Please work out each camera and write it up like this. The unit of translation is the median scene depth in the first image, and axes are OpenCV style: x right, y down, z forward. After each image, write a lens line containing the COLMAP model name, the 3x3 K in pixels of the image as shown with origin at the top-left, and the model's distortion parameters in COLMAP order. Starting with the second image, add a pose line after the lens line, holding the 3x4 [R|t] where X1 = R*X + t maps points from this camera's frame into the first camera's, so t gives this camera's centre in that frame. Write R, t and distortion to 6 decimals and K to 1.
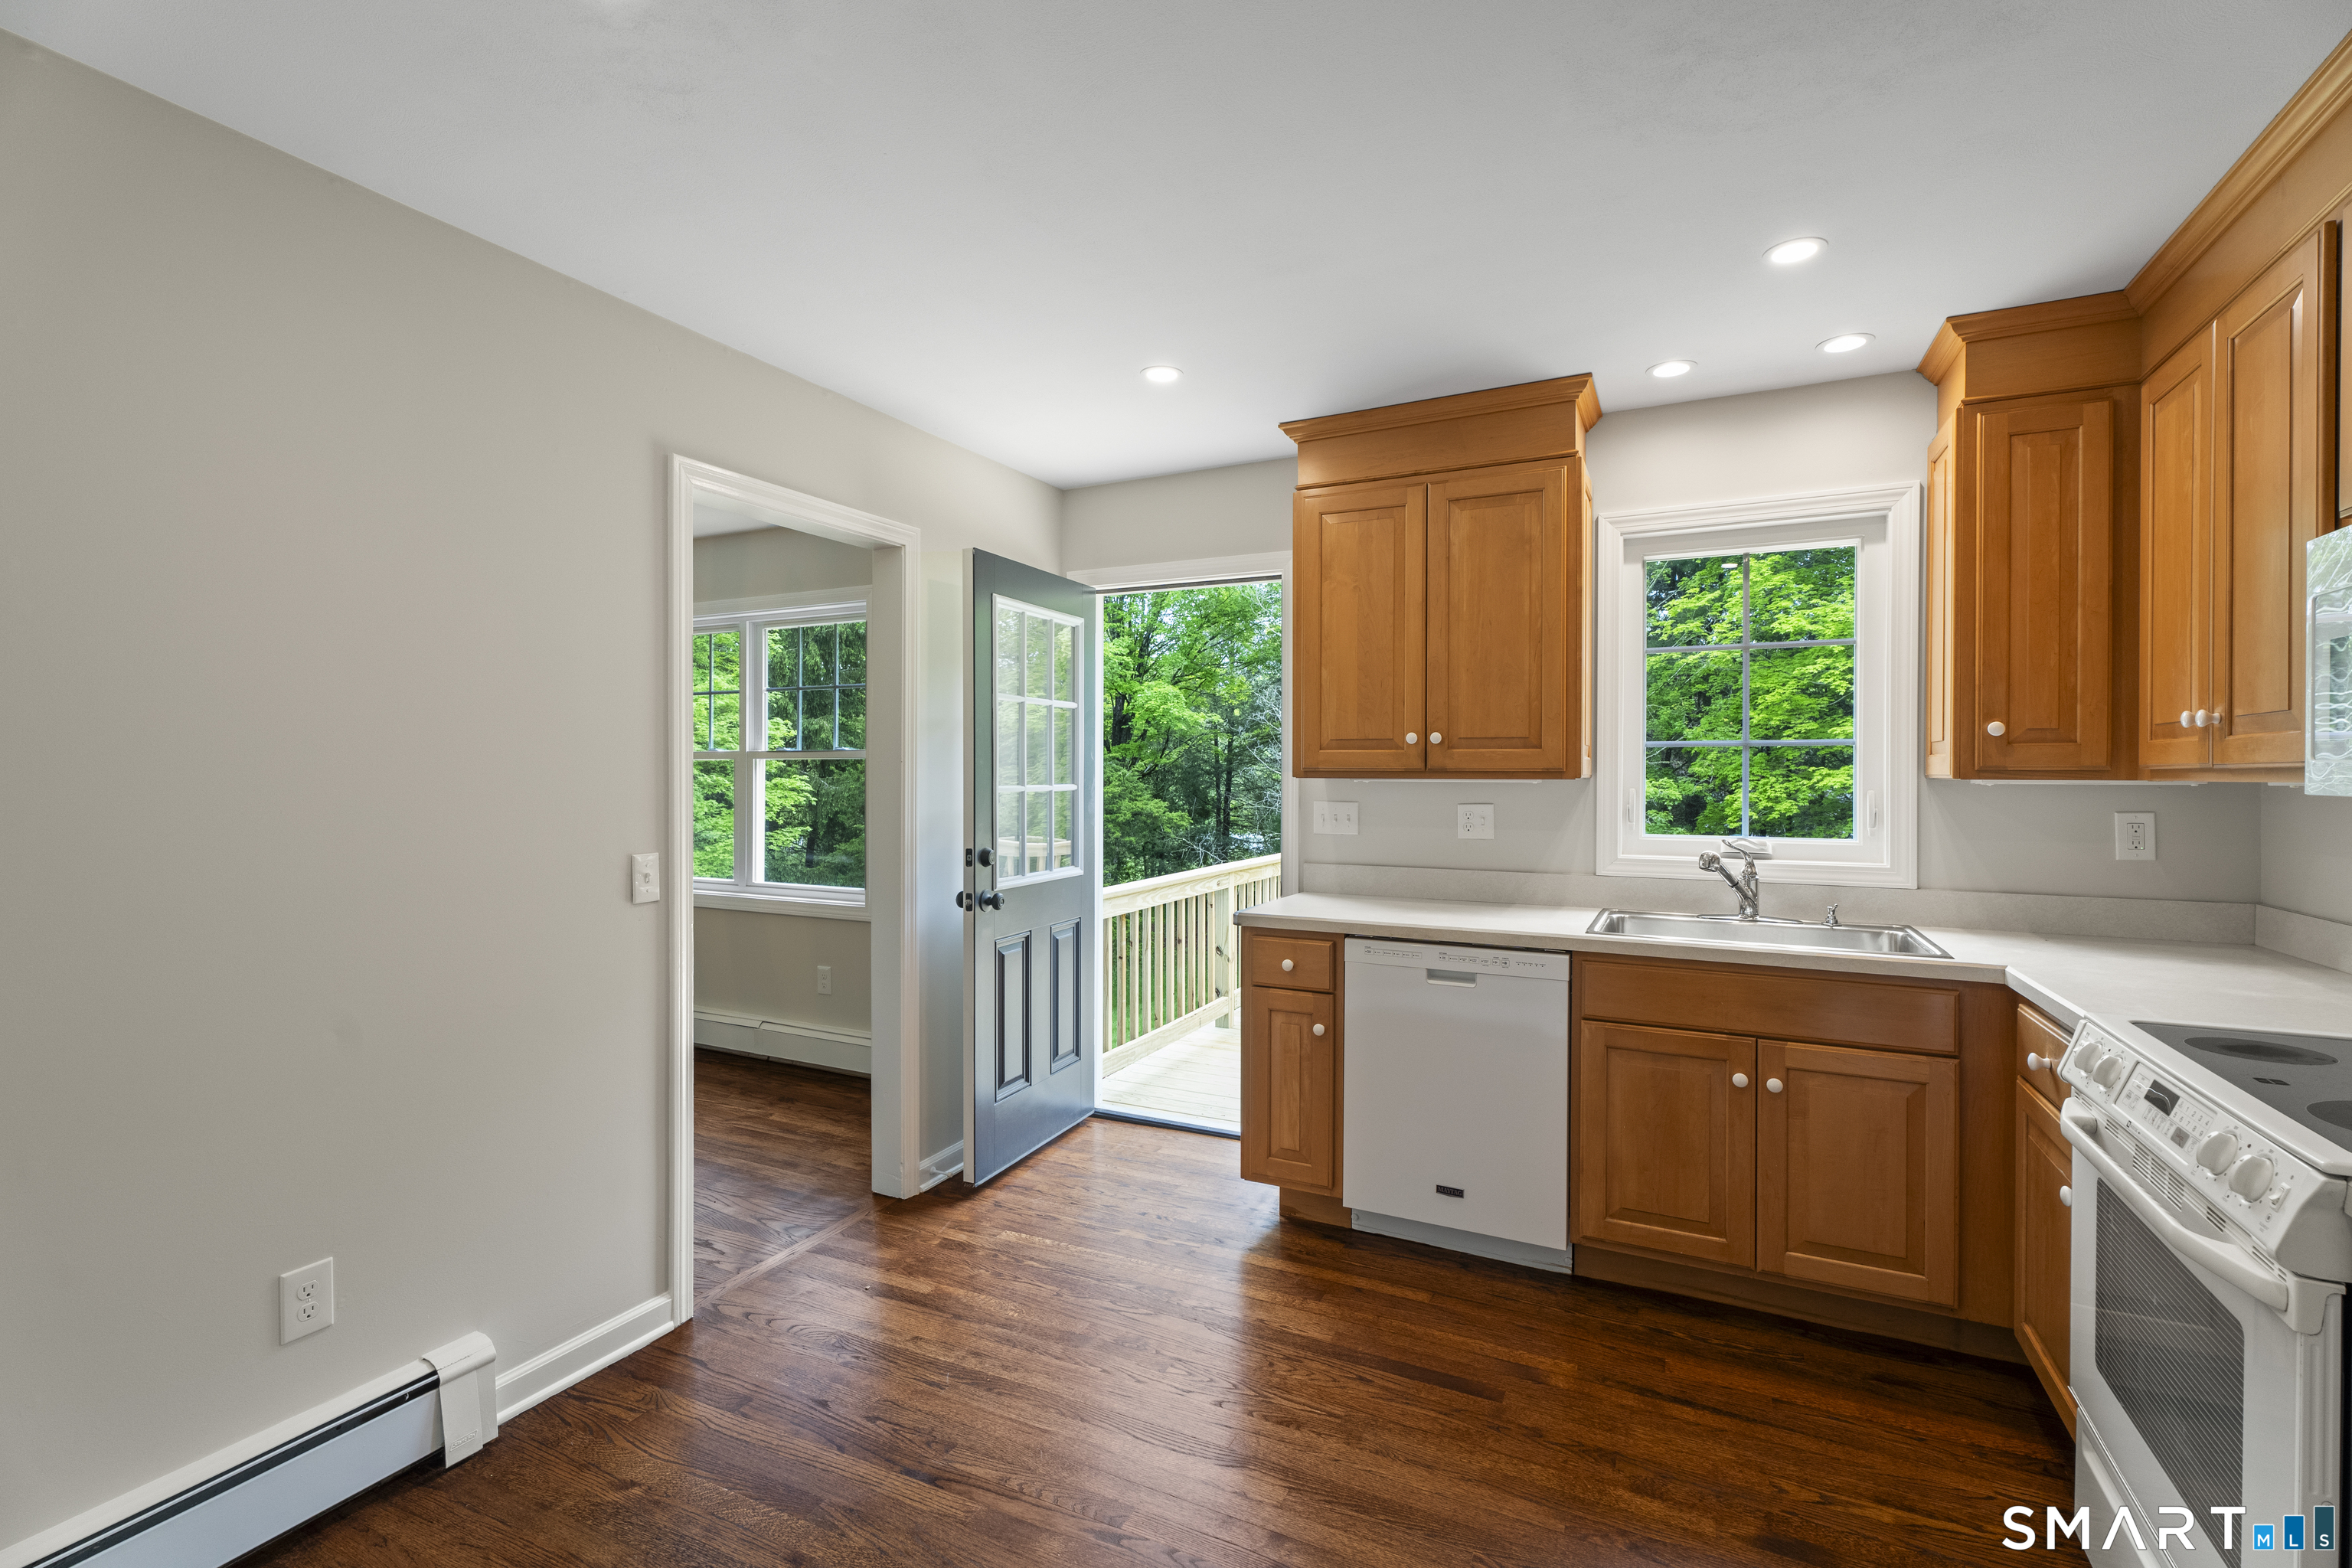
lens RADIAL K [[1046.1, 0, 1175.1], [0, 1046.1, 779.4], [0, 0, 1]] dist [0.003814, -0.000113]
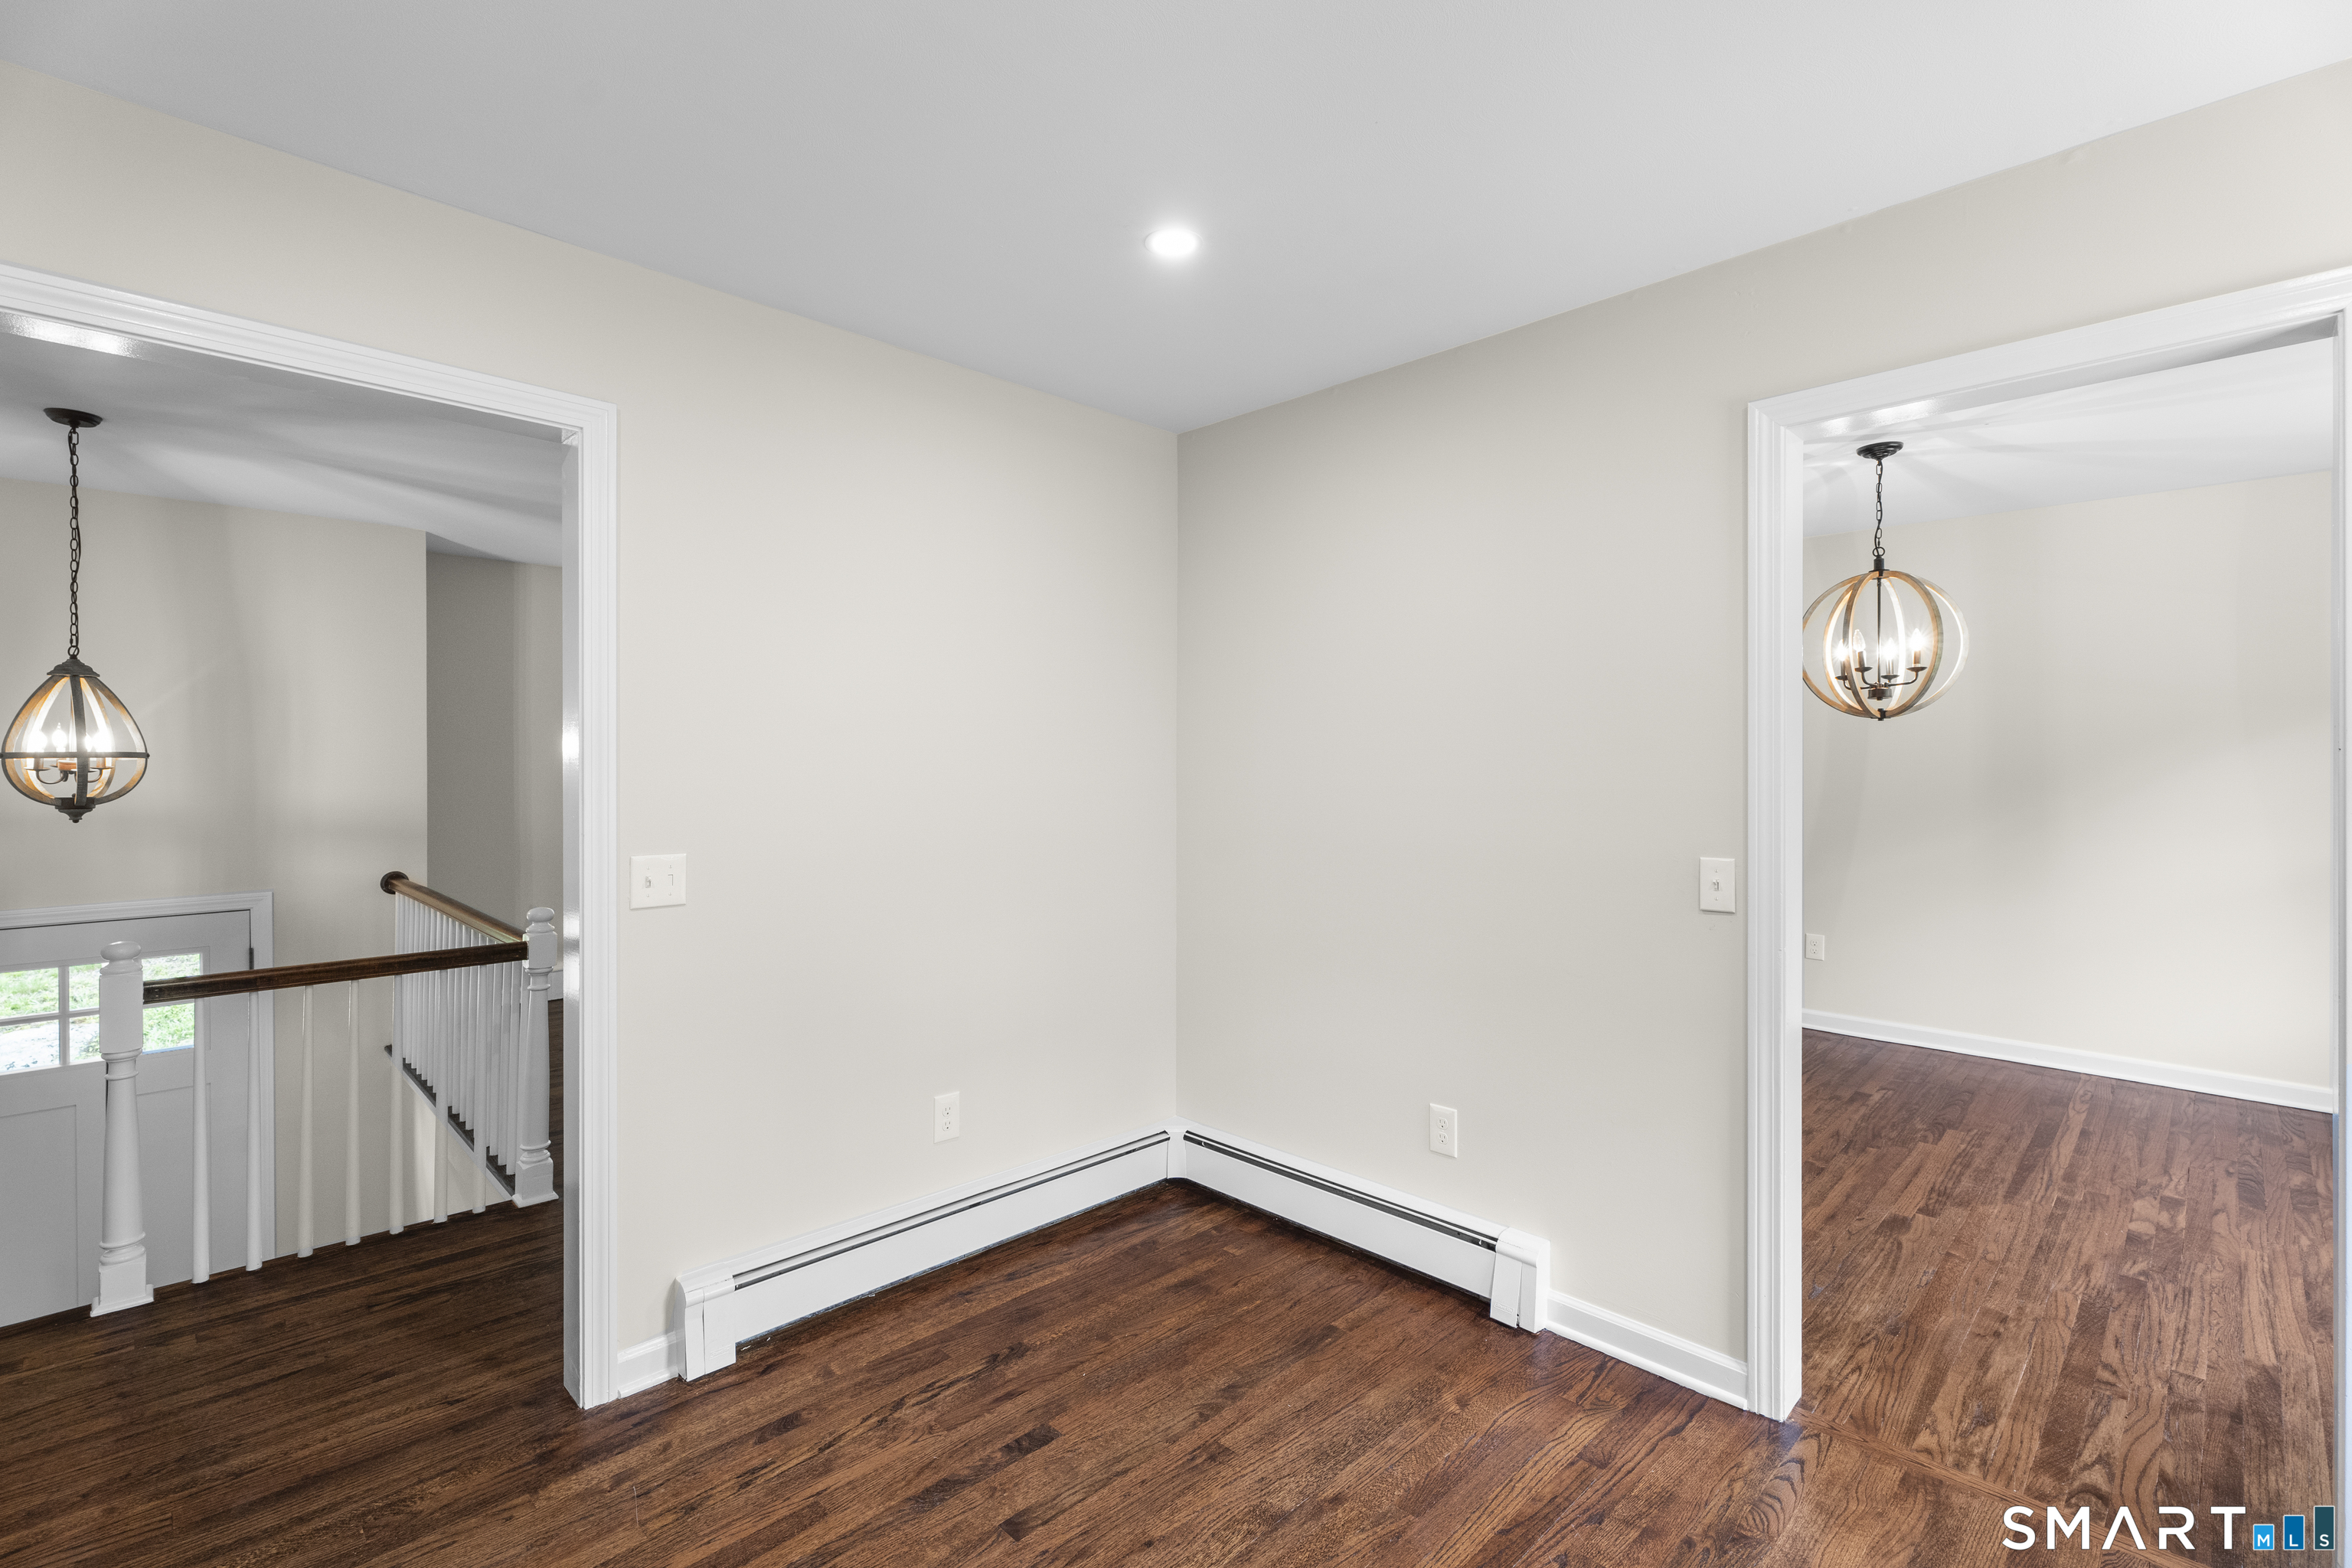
lens RADIAL K [[1043.9, 0, 1173.6], [0, 1043.9, 771.1], [0, 0, 1]] dist [0.002242, -0.000872]
pose [[-0.321128, 0.009068, -0.946992, 0.433127], [-0.002688, 0.999941, 0.010487, -0.009131], [0.947032, 0.005913, -0.321085, 0.733617]]
